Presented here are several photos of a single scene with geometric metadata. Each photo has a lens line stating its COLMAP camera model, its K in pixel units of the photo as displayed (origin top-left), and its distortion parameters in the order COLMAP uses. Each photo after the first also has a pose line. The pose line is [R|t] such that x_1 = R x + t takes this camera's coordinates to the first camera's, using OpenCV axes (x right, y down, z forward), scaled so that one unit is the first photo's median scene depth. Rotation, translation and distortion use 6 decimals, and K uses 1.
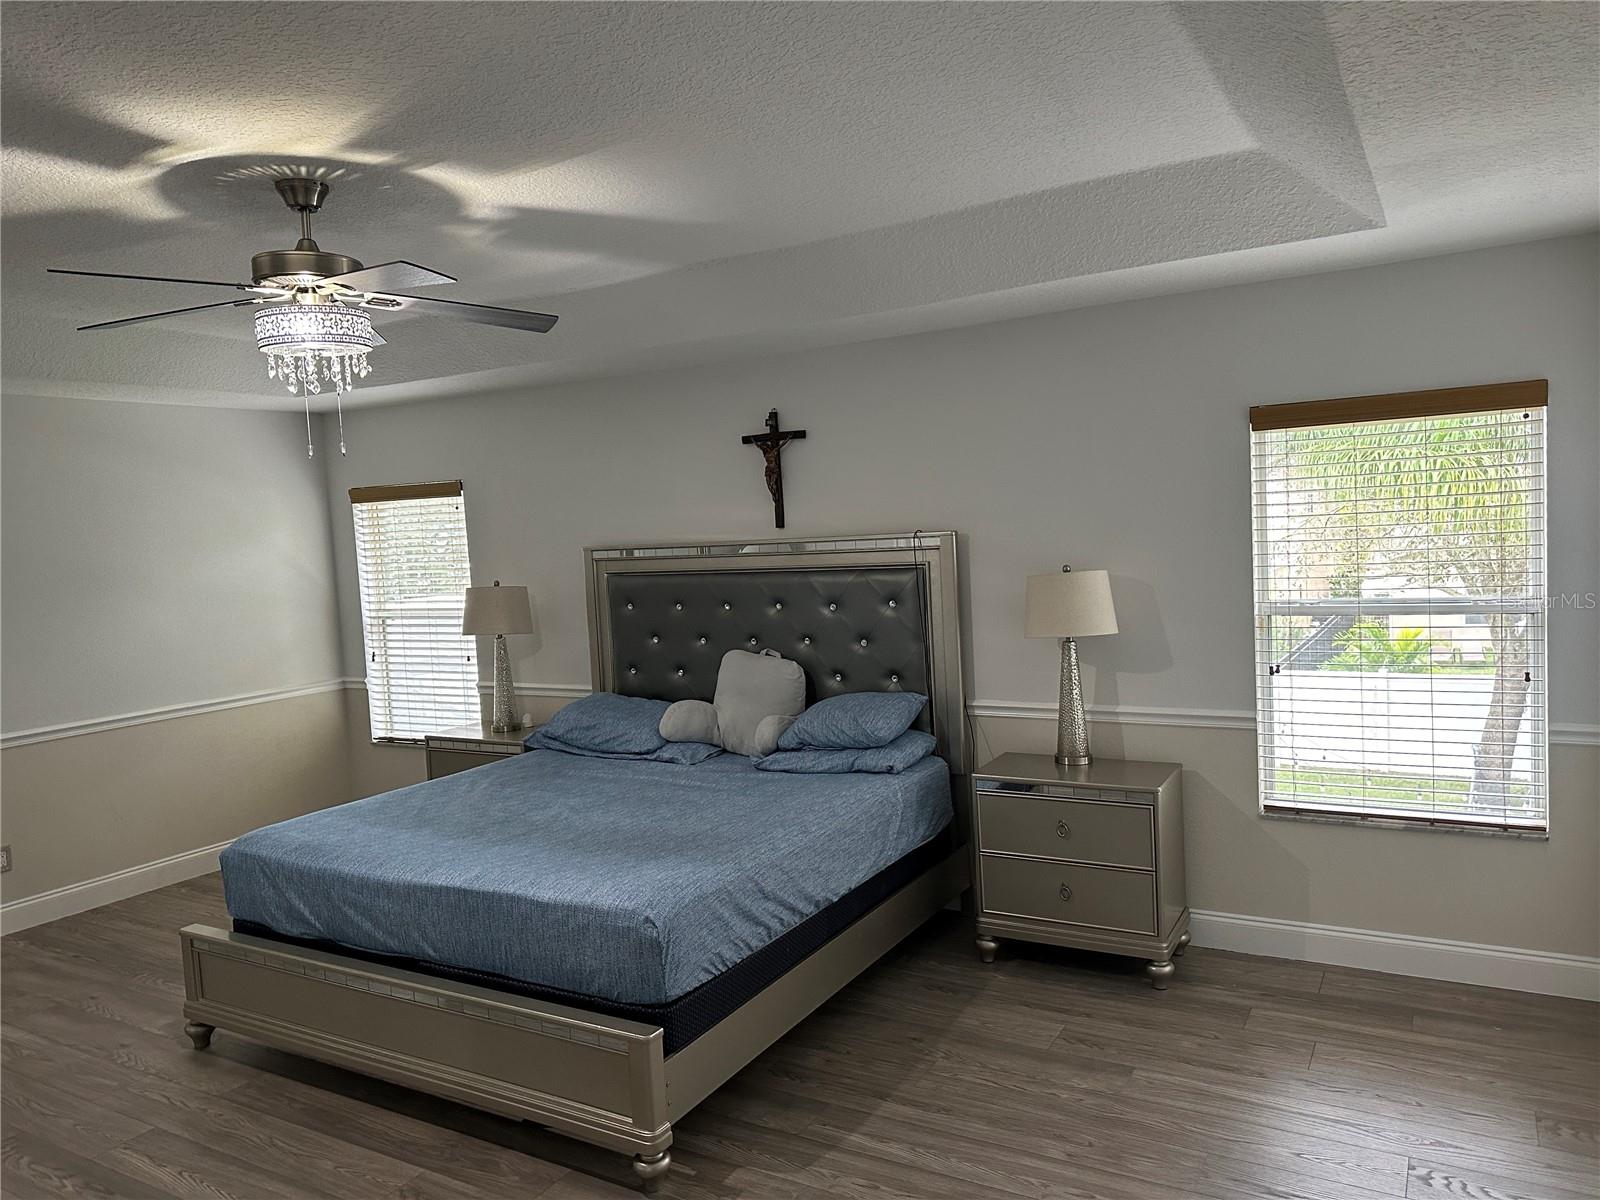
lens RADIAL K [[1124.5, 0, 799.3], [0, 1124.5, 601.7], [0, 0, 1]] dist [0.081037, -0.091179]
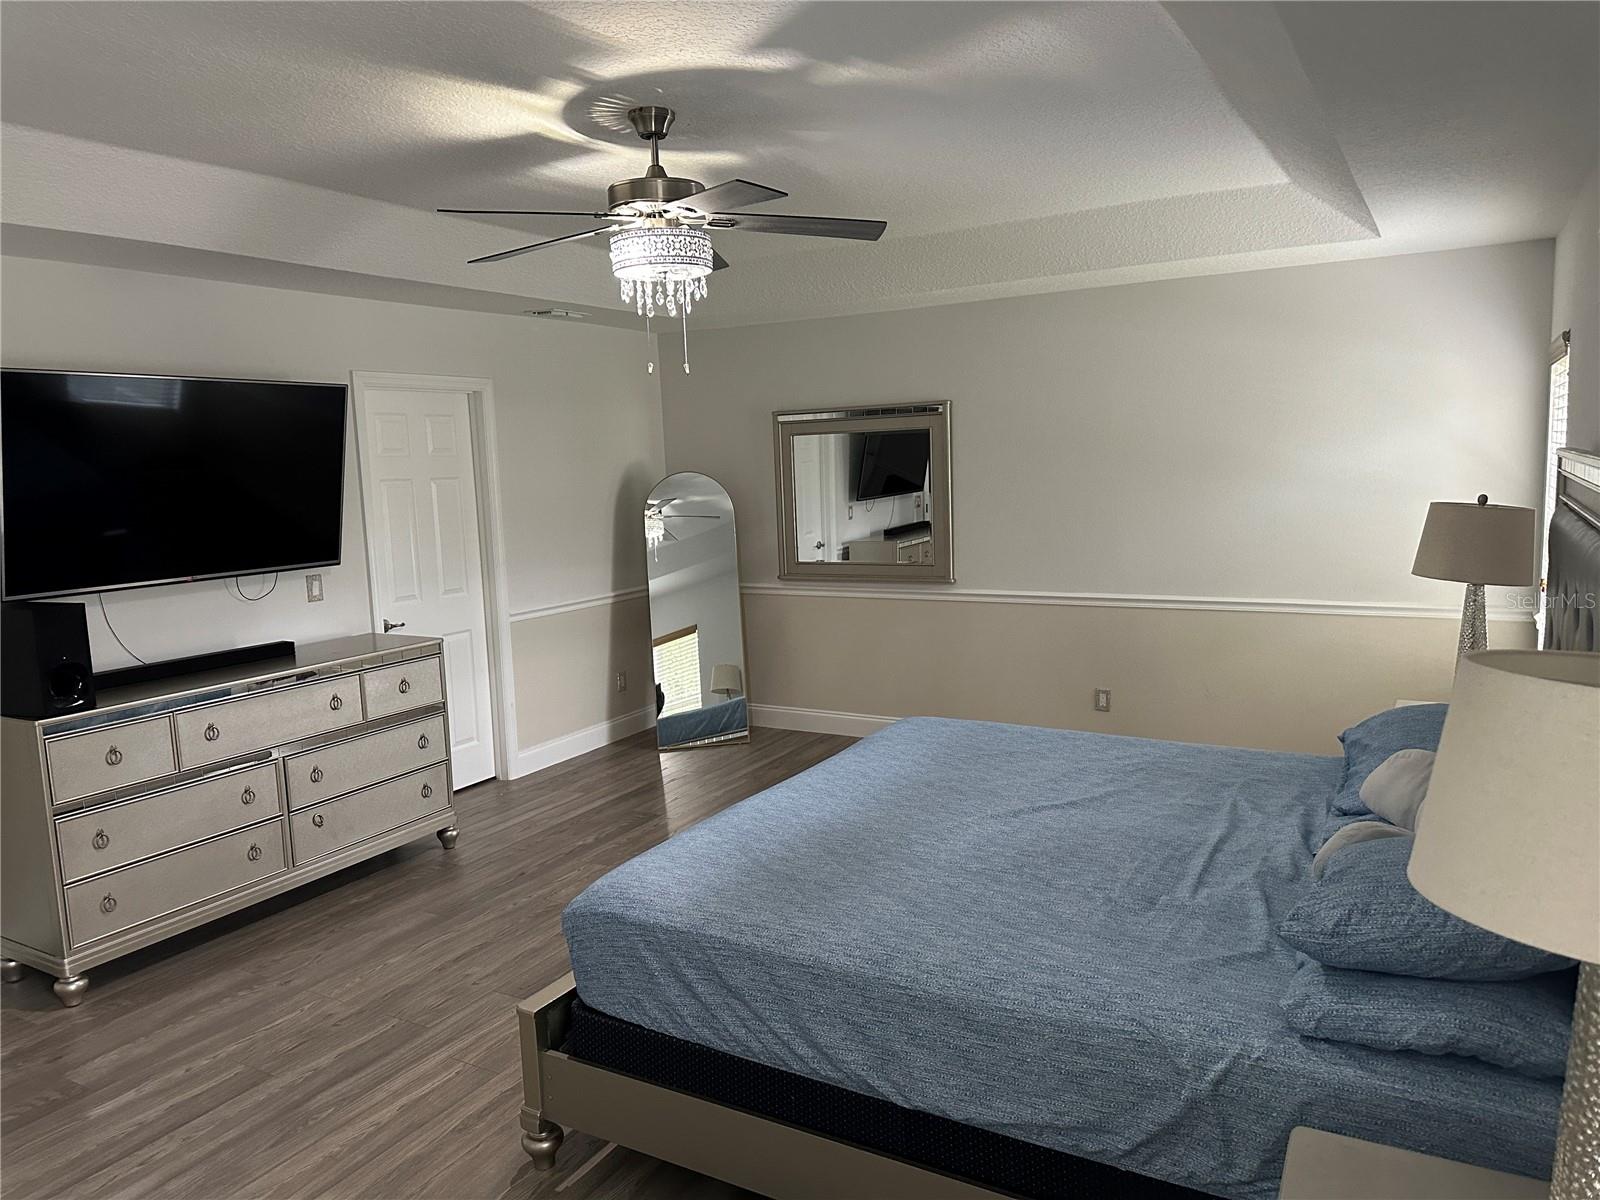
lens RADIAL K [[1124.5, 0, 799.3], [0, 1124.5, 605.3], [0, 0, 1]] dist [0.081037, -0.091179]
pose [[0.009965, 0.186854, -0.982337, 0.661709], [-0.032810, 0.981918, 0.186441, -0.114542], [0.999412, 0.030373, 0.015915, 1.094340]]
